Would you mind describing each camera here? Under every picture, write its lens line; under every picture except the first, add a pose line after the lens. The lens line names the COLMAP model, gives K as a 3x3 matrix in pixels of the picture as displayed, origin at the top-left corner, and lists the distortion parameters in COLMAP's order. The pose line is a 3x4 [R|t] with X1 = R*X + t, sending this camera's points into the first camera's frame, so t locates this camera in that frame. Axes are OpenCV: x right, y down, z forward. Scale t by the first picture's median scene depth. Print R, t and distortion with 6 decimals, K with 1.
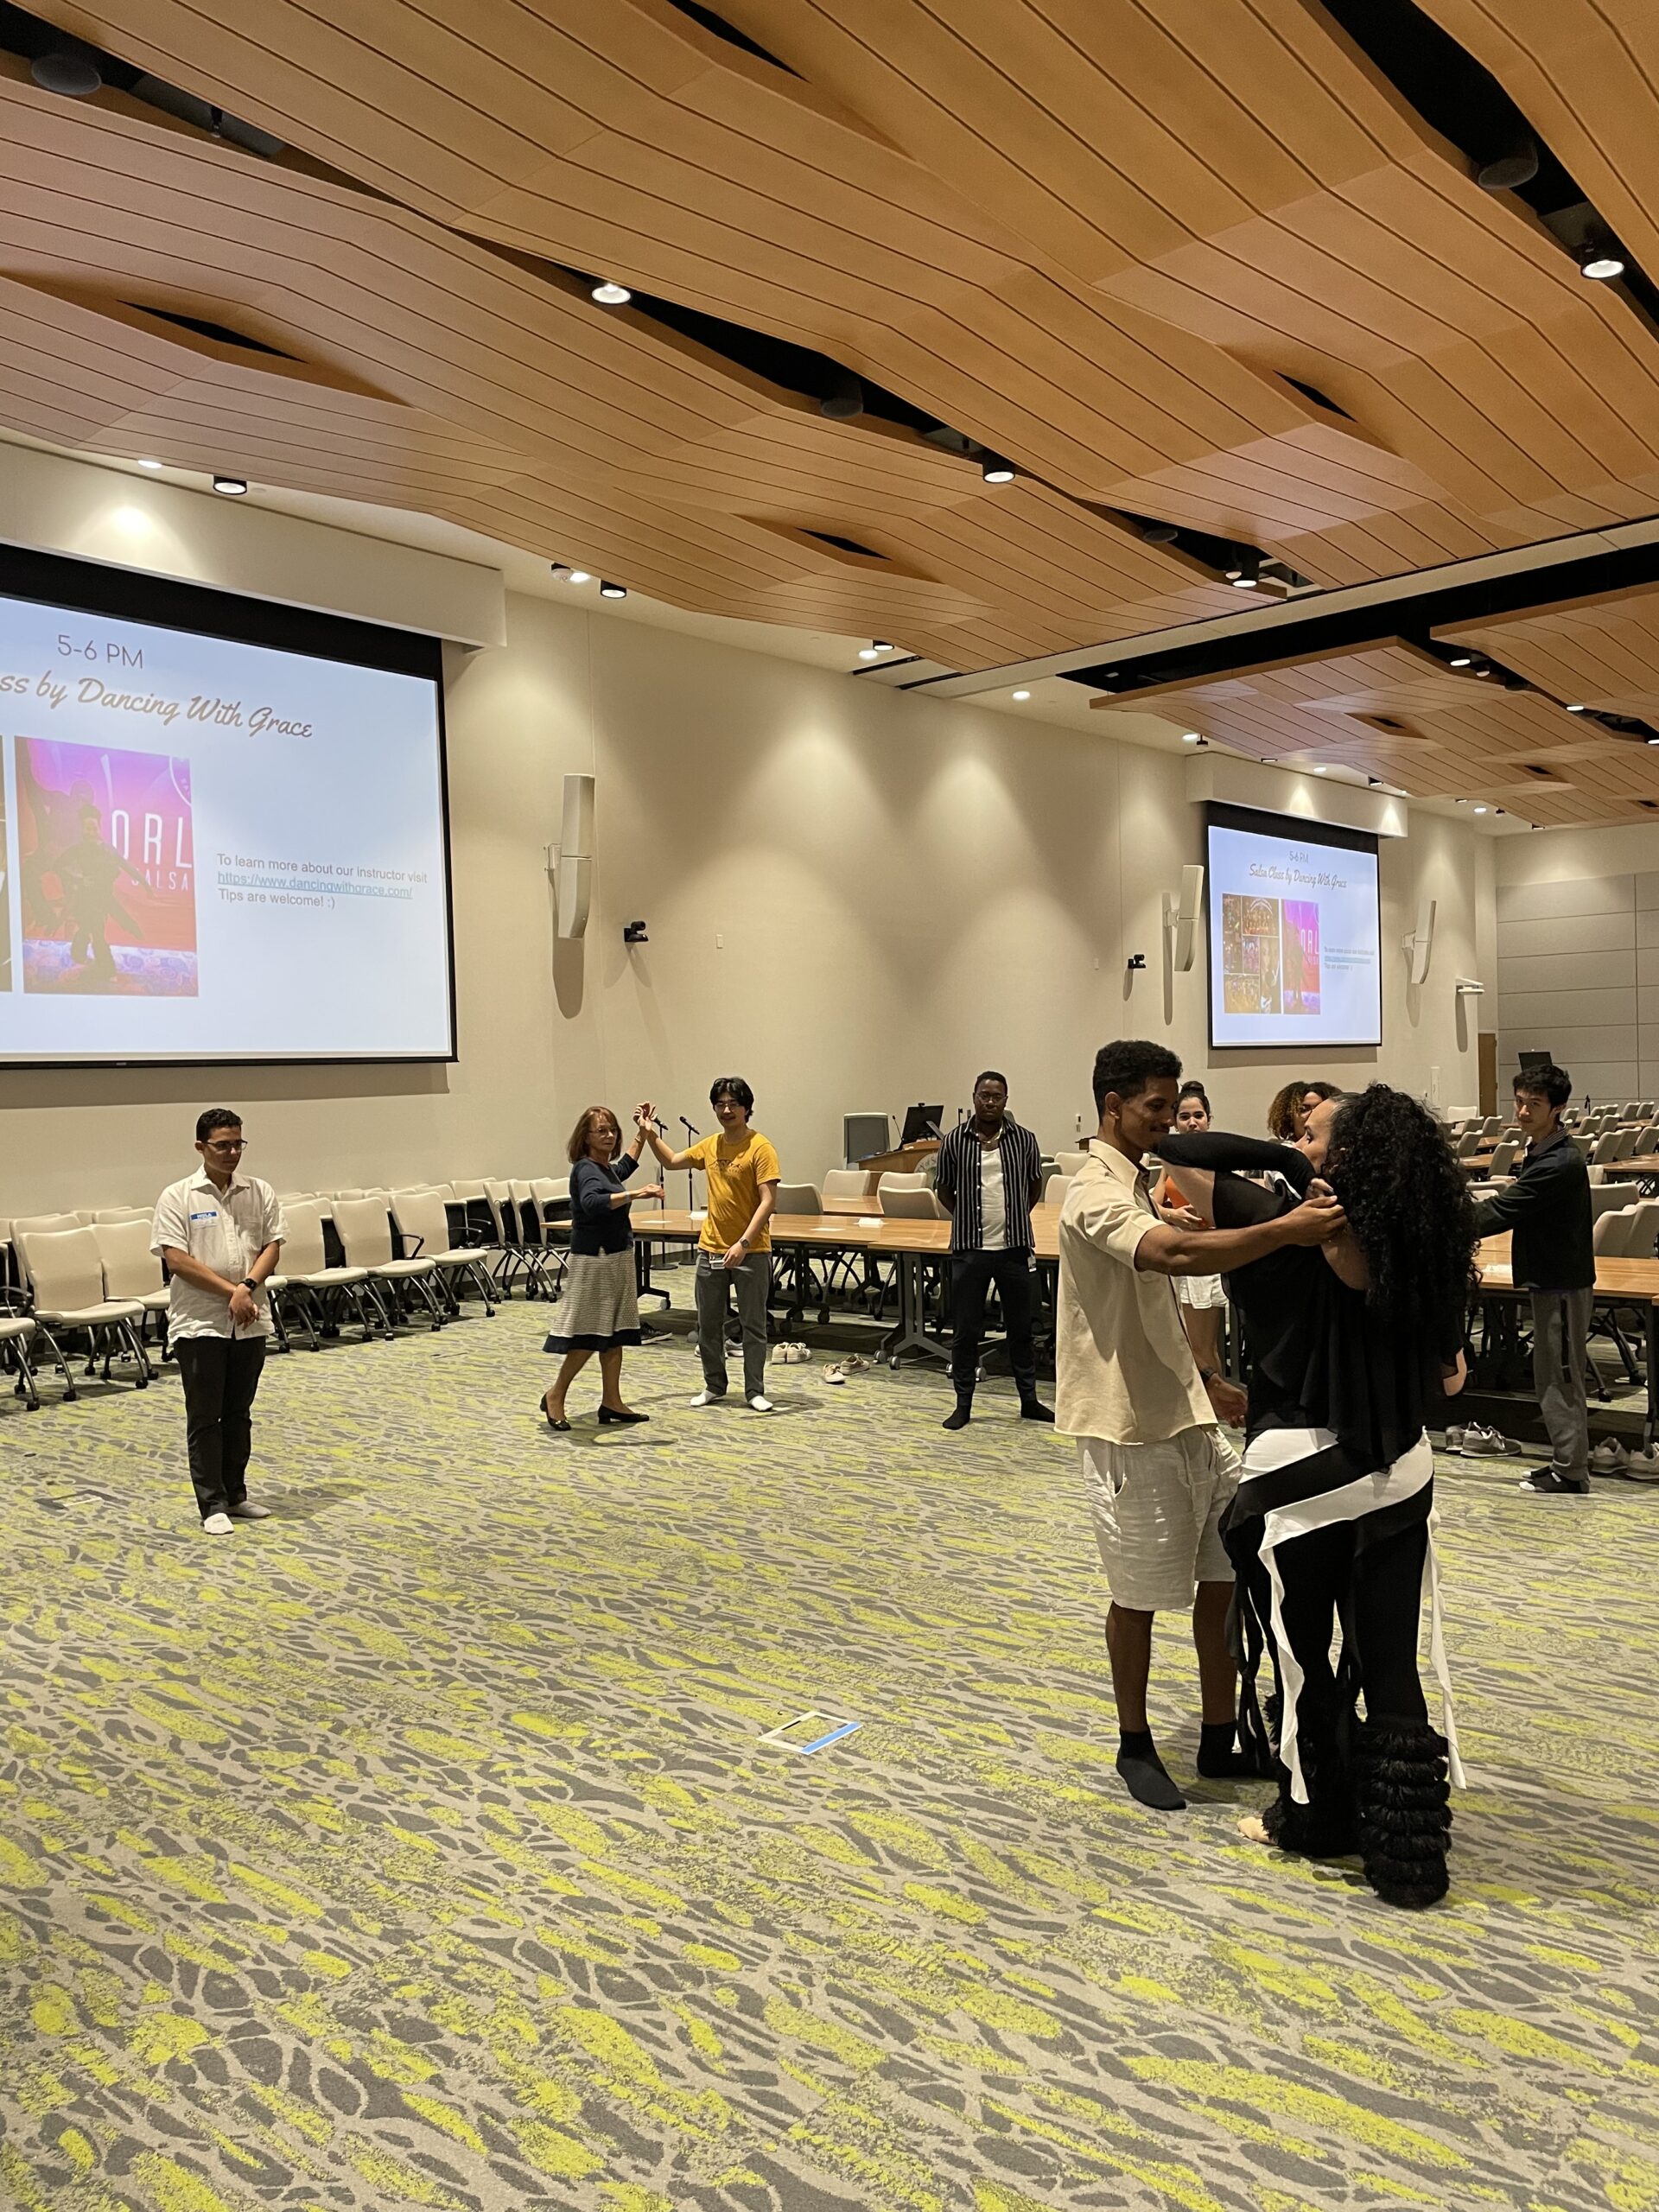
lens RADIAL K [[1721.3, 0, 829.5], [0, 1721.3, 1106.0], [0, 0, 1]] dist [0.106805, -0.143223]
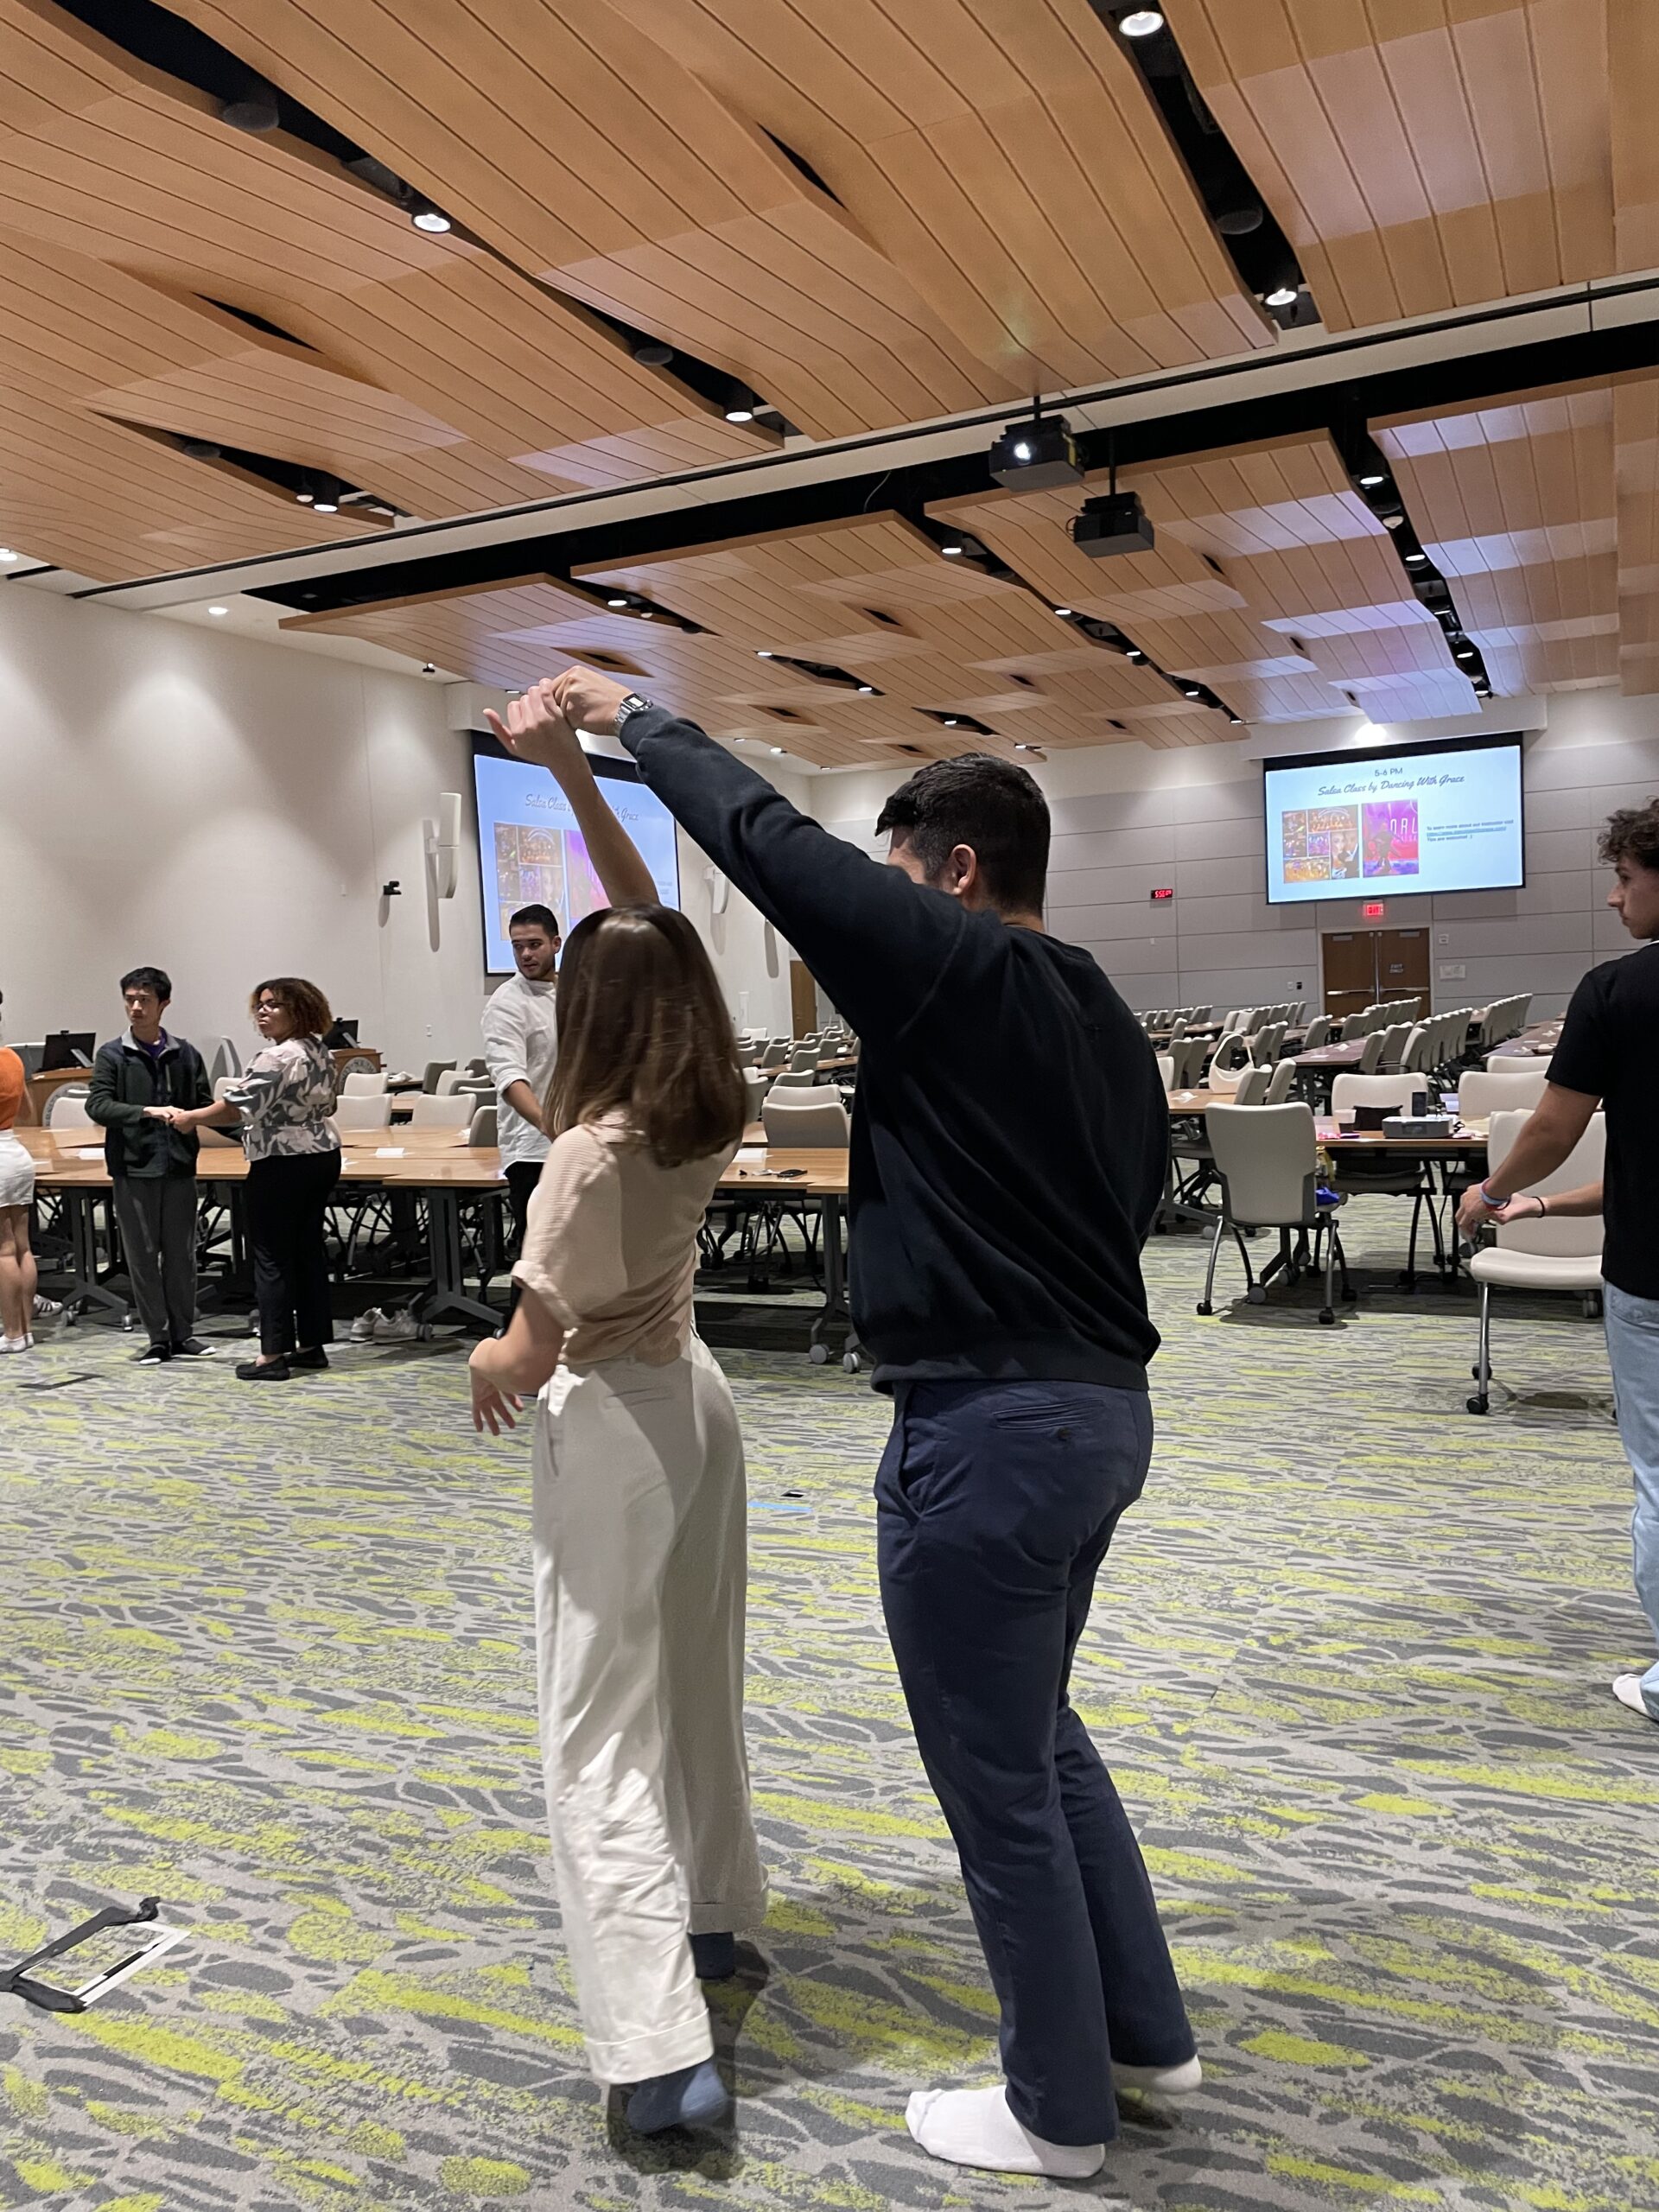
lens RADIAL K [[1721.3, 0, 829.5], [0, 1721.3, 1106.0], [0, 0, 1]] dist [0.106805, -0.143223]
pose [[0.962035, -0.033226, 0.270896, 0.235033], [0.023302, 0.998937, 0.039768, 0.013719], [-0.271929, -0.031945, 0.961787, -0.067012]]
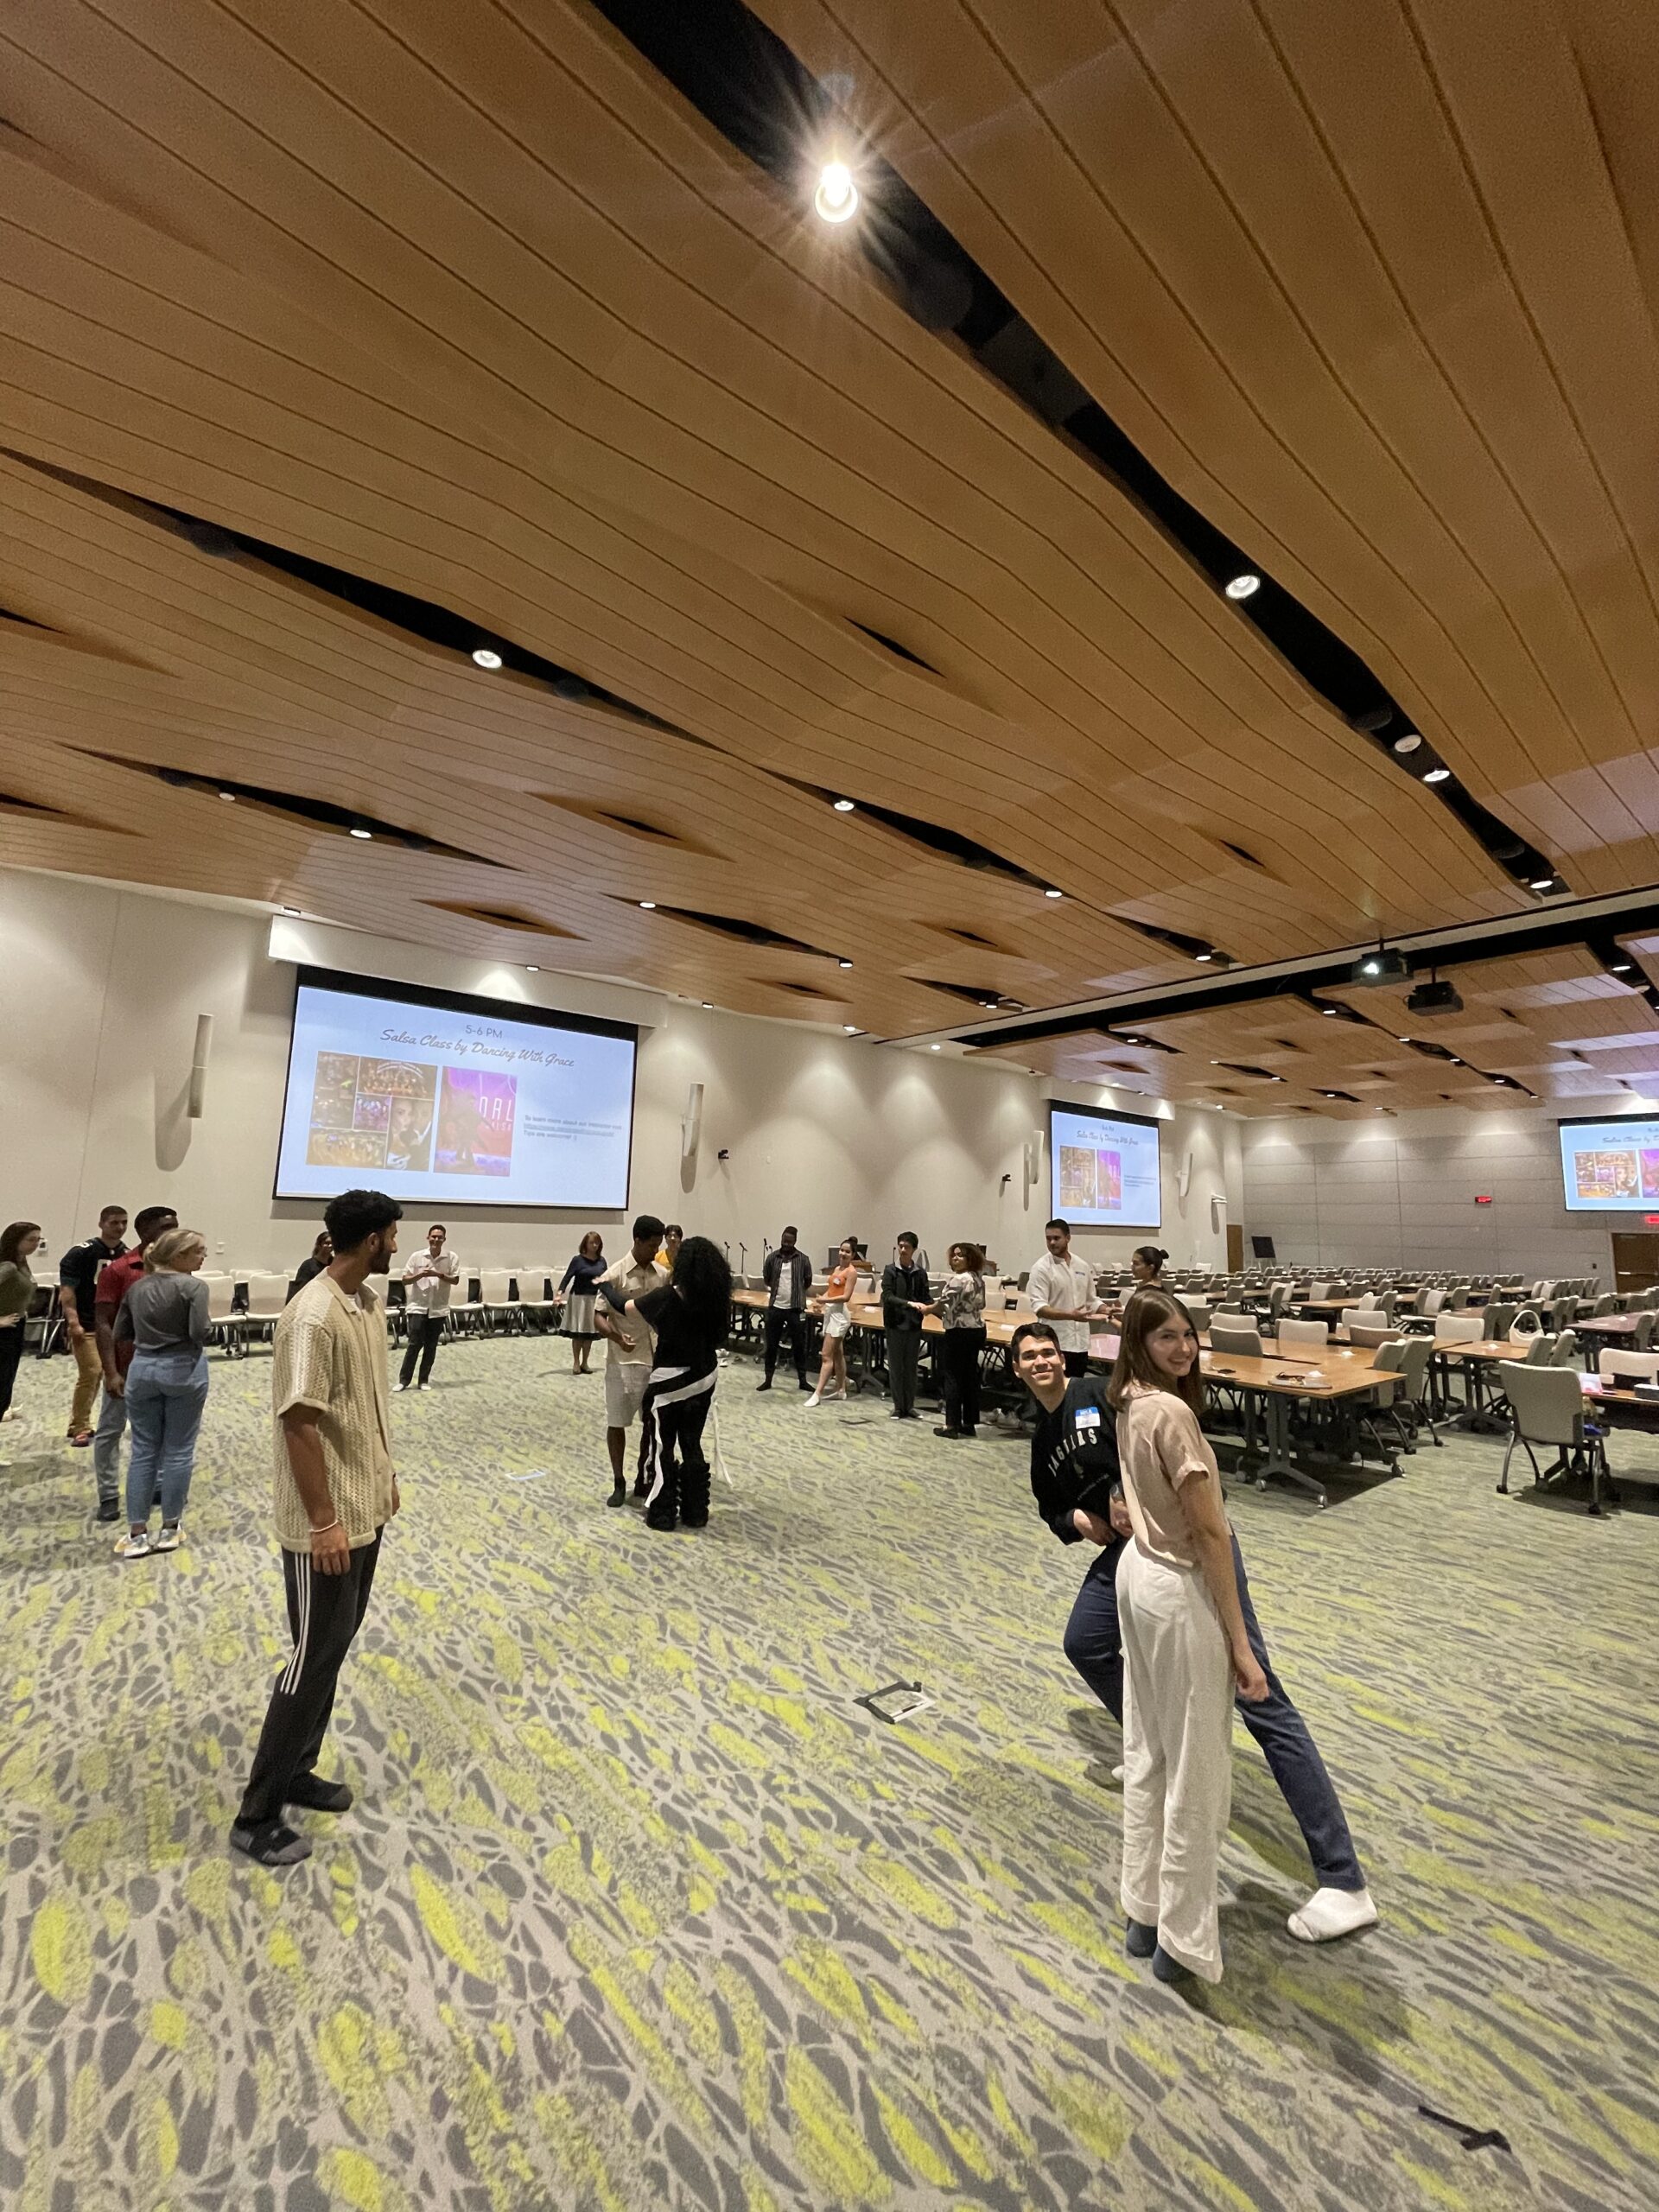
lens RADIAL K [[919.7, 0, 811.9], [0, 919.7, 1103.4], [0, 0, 1]] dist [-0.001270, -0.000215]
pose [[0.984749, 0.031897, -0.171034, 0.219609], [-0.057008, 0.987937, -0.143982, -0.005809], [0.164379, 0.151536, 0.974688, -0.125224]]
